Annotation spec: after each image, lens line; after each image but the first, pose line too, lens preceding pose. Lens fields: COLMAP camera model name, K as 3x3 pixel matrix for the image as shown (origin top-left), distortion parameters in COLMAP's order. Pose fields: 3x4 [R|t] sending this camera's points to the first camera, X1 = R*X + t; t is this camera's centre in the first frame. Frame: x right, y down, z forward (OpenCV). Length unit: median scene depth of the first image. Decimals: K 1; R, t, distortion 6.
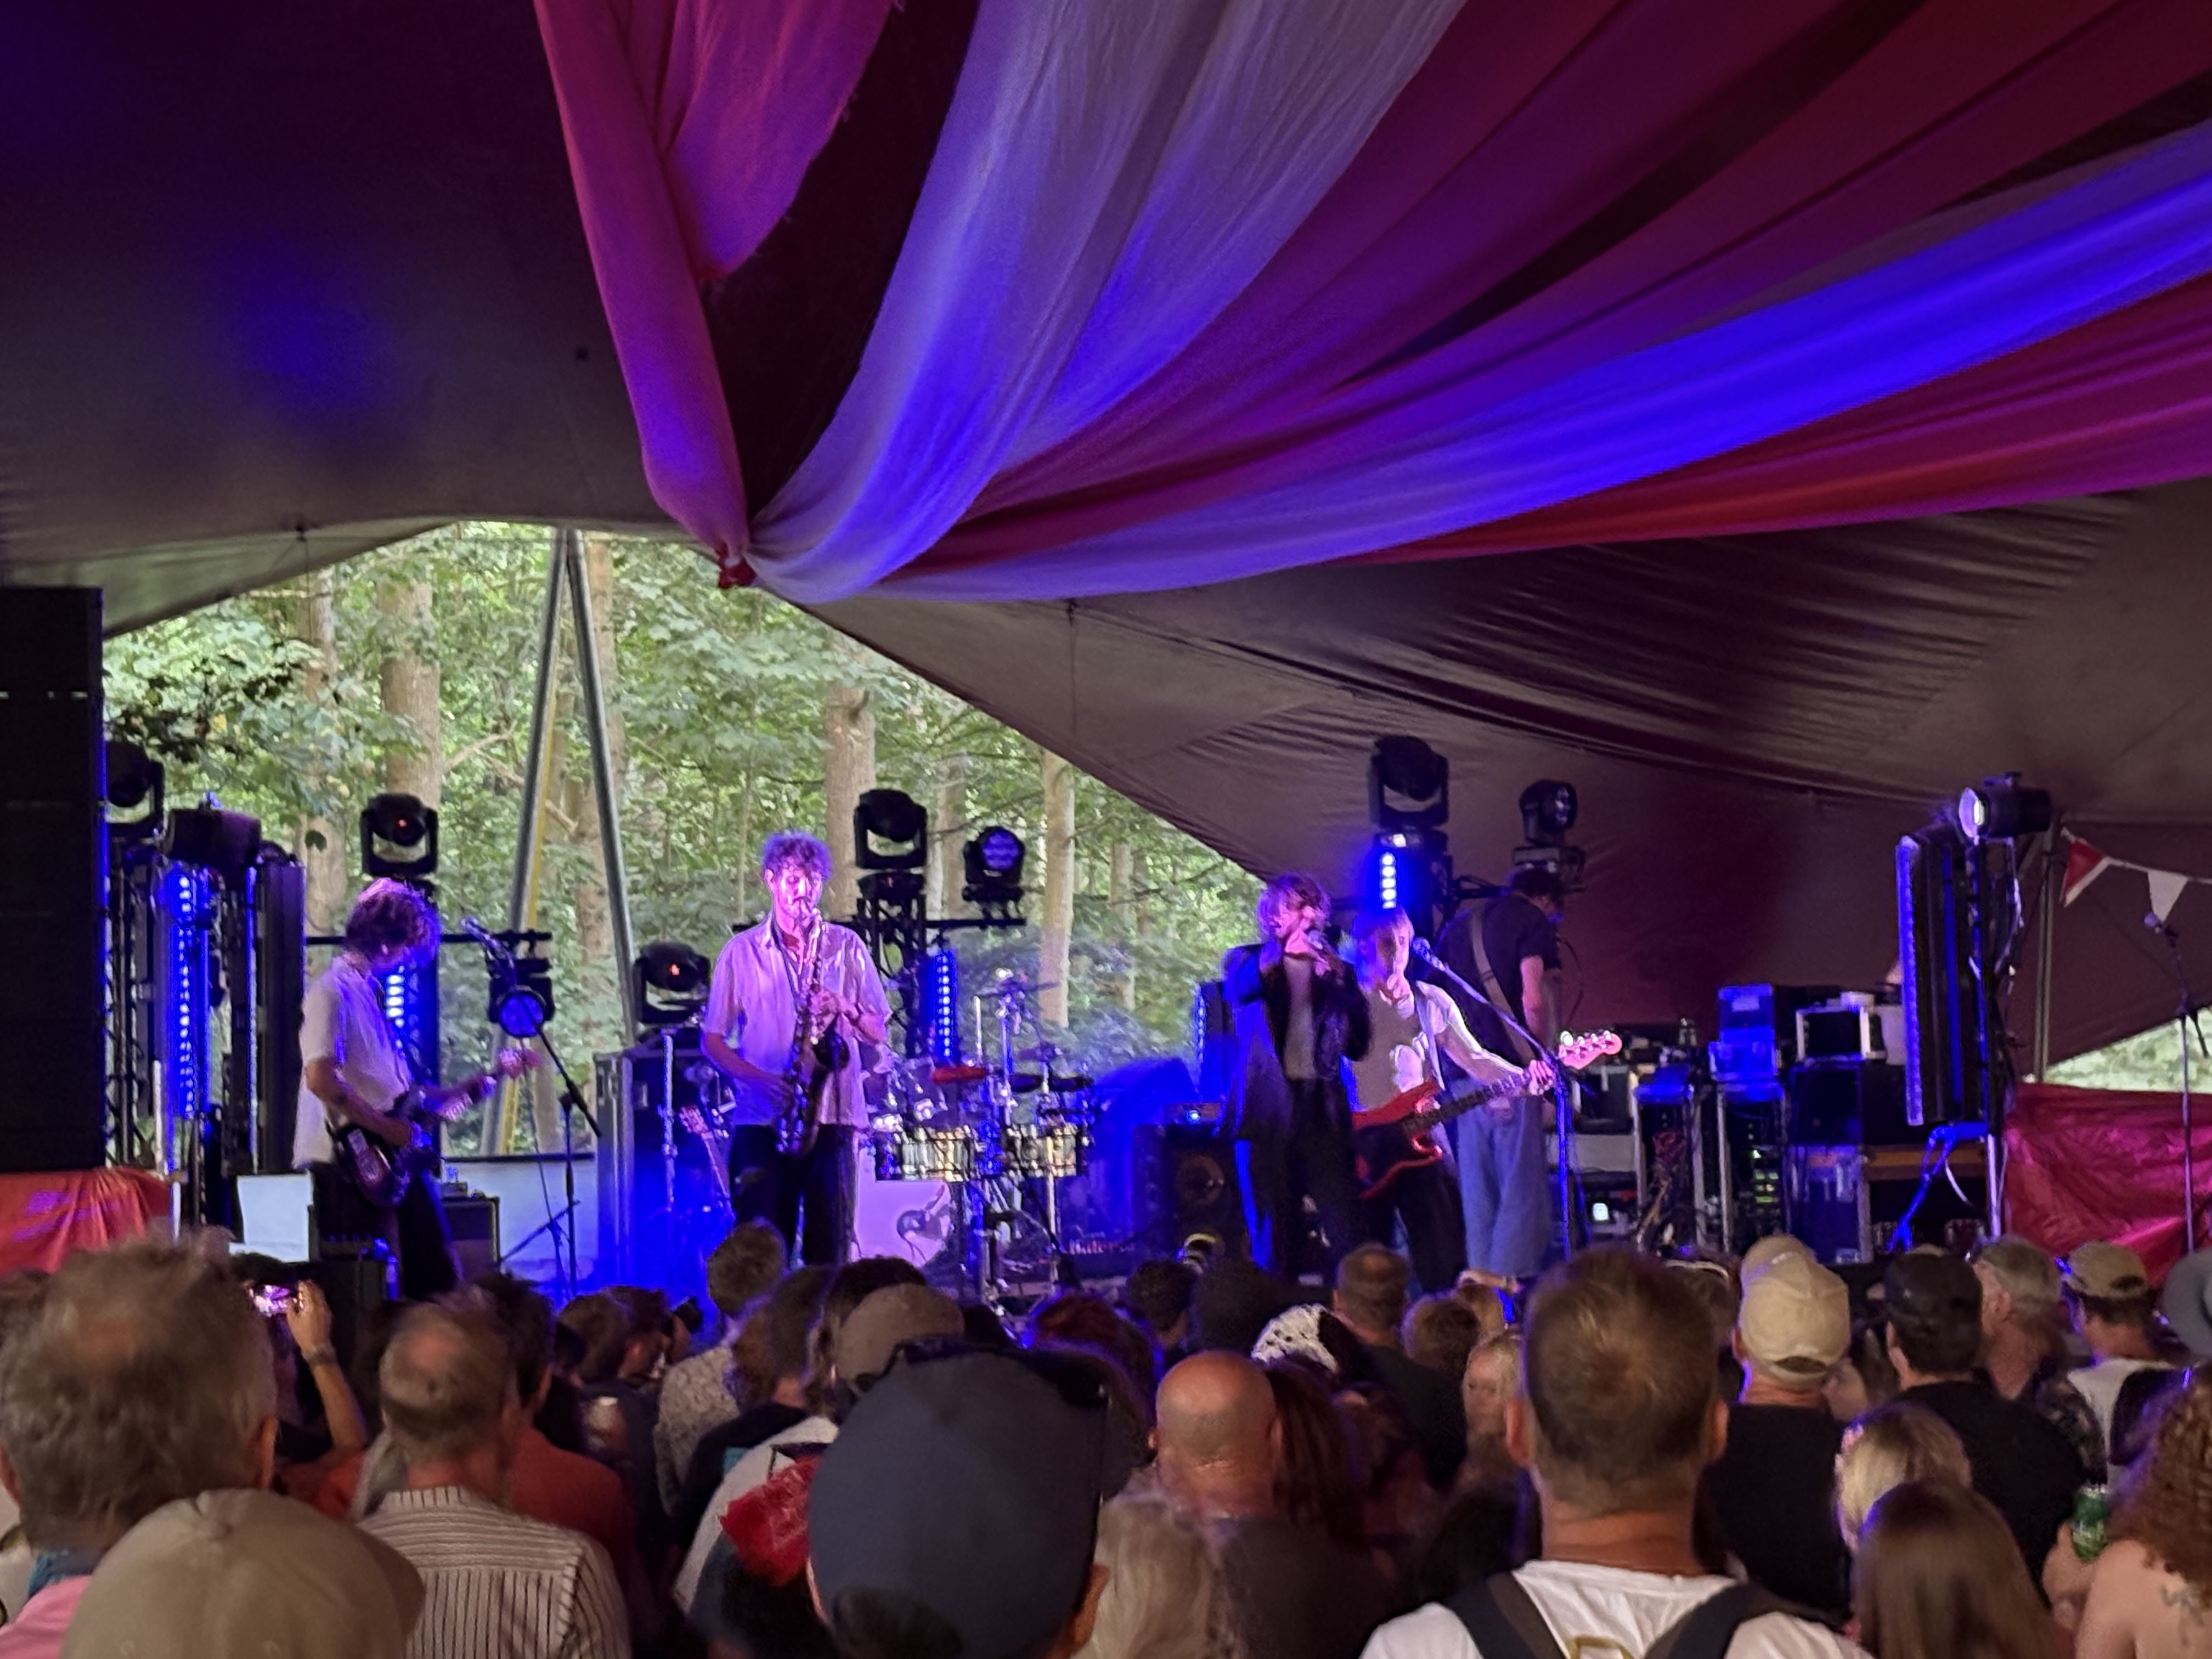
lens RADIAL K [[5032.8, 0, 1106.6], [0, 5032.8, 822.3], [0, 0, 1]] dist [0.638765, 0.000000]
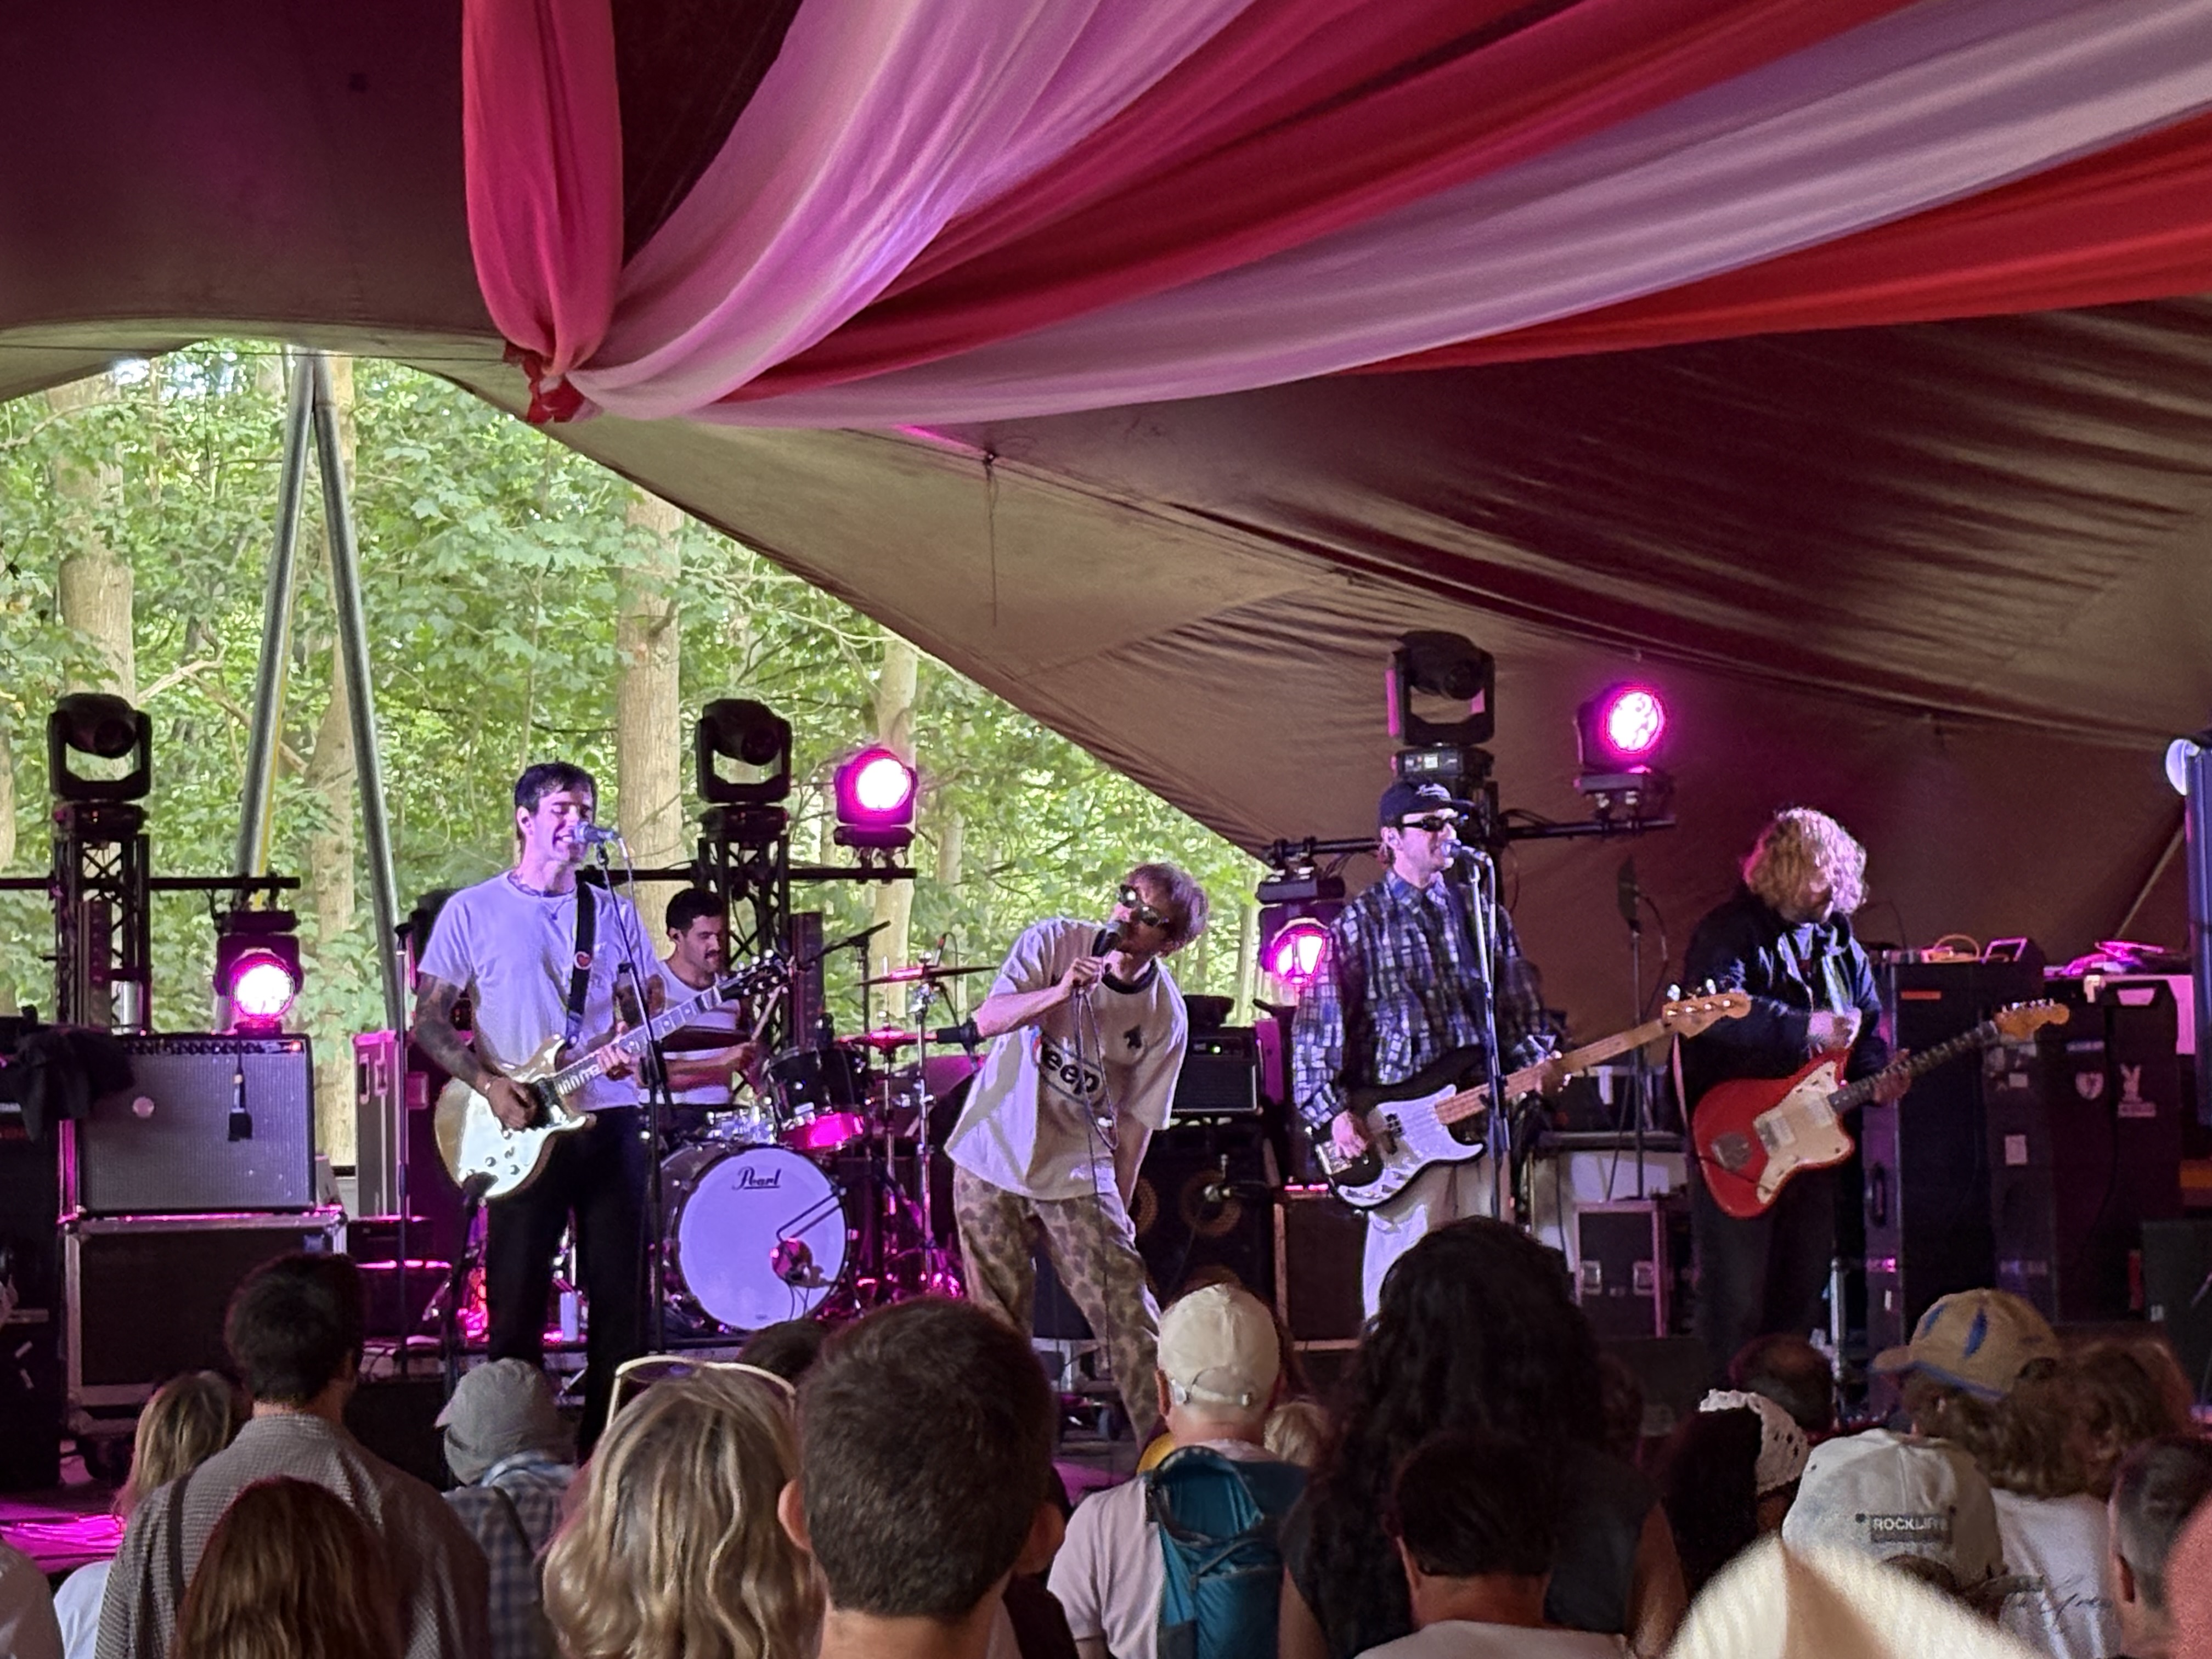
lens RADIAL K [[5553.5, 0, 1097.0], [0, 5553.5, 866.8], [0, 0, 1]] dist [0.518470, 0.000000]
pose [[0.998958, 0.010641, 0.044376, -0.027518], [-0.010912, 0.999923, 0.005873, 0.014252], [-0.044310, -0.006351, 0.998998, 0.157618]]
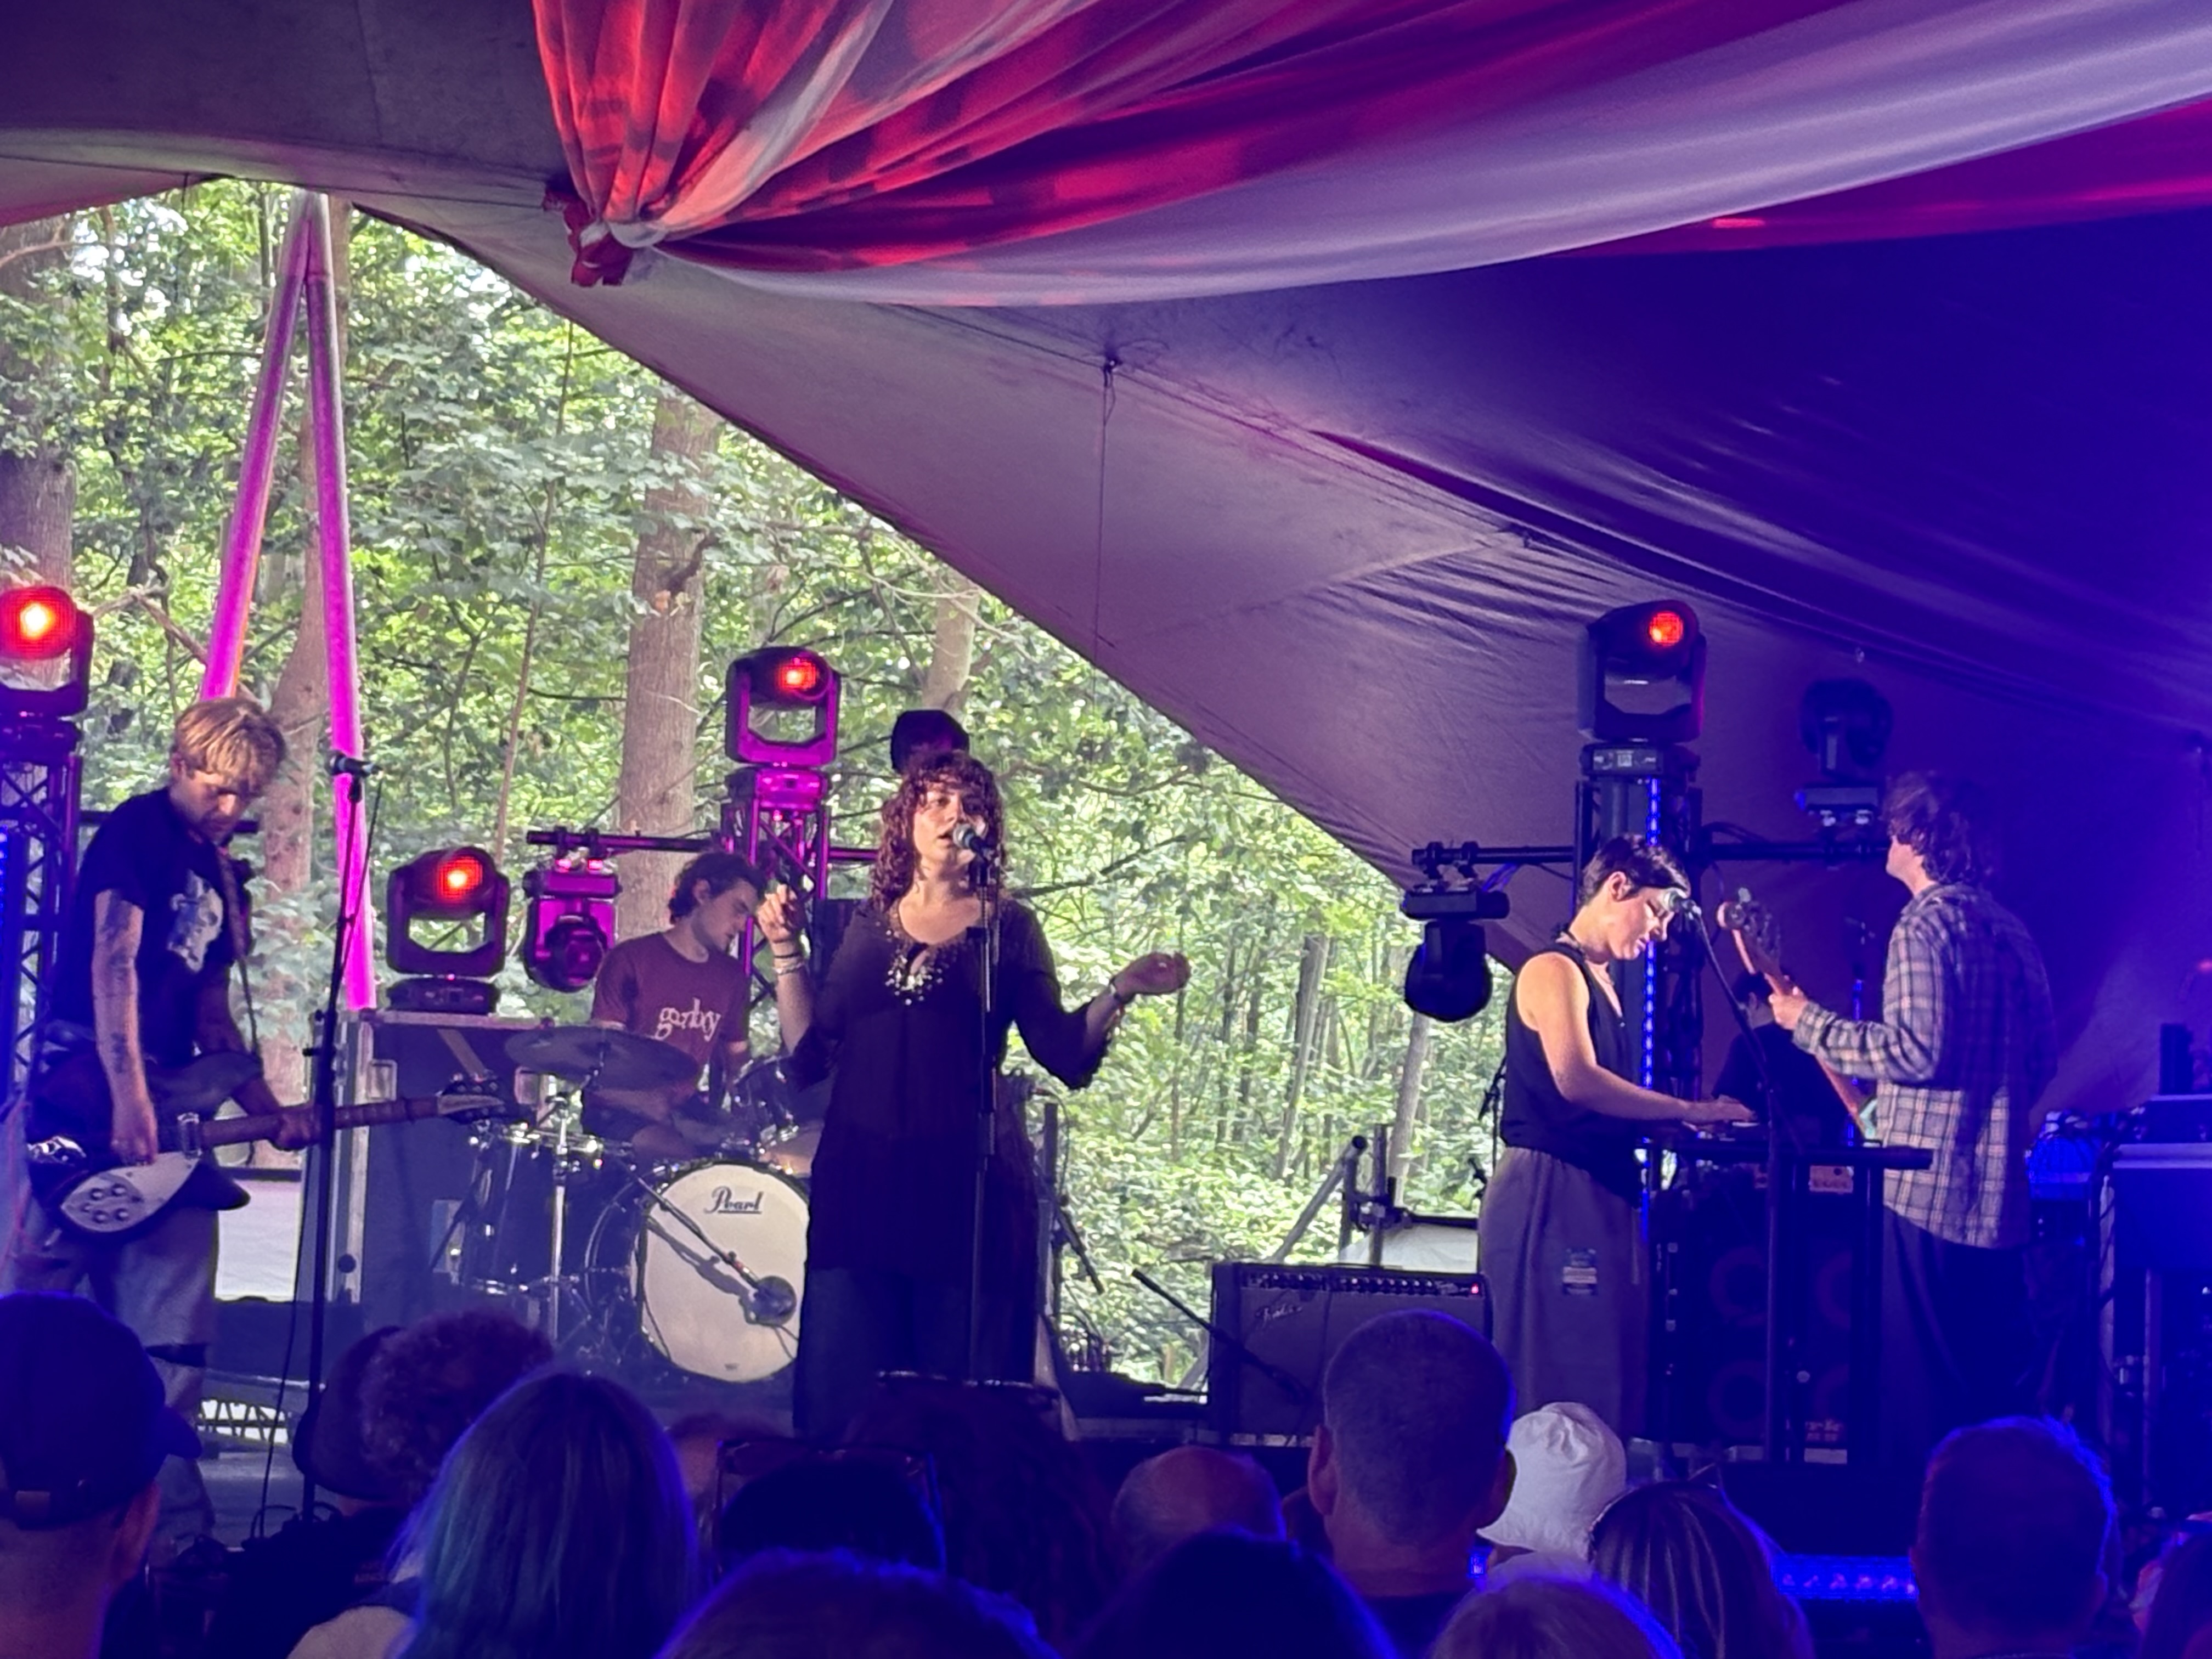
lens RADIAL K [[6052.3, 0, 1102.0], [0, 6052.3, 823.9], [0, 0, 1]] dist [0.231331, 0.000000]
pose [[0.996551, 0.070945, 0.043034, -0.036472], [-0.070655, 0.997467, -0.008226, 0.021318], [-0.043509, 0.005157, 0.999040, 0.236933]]
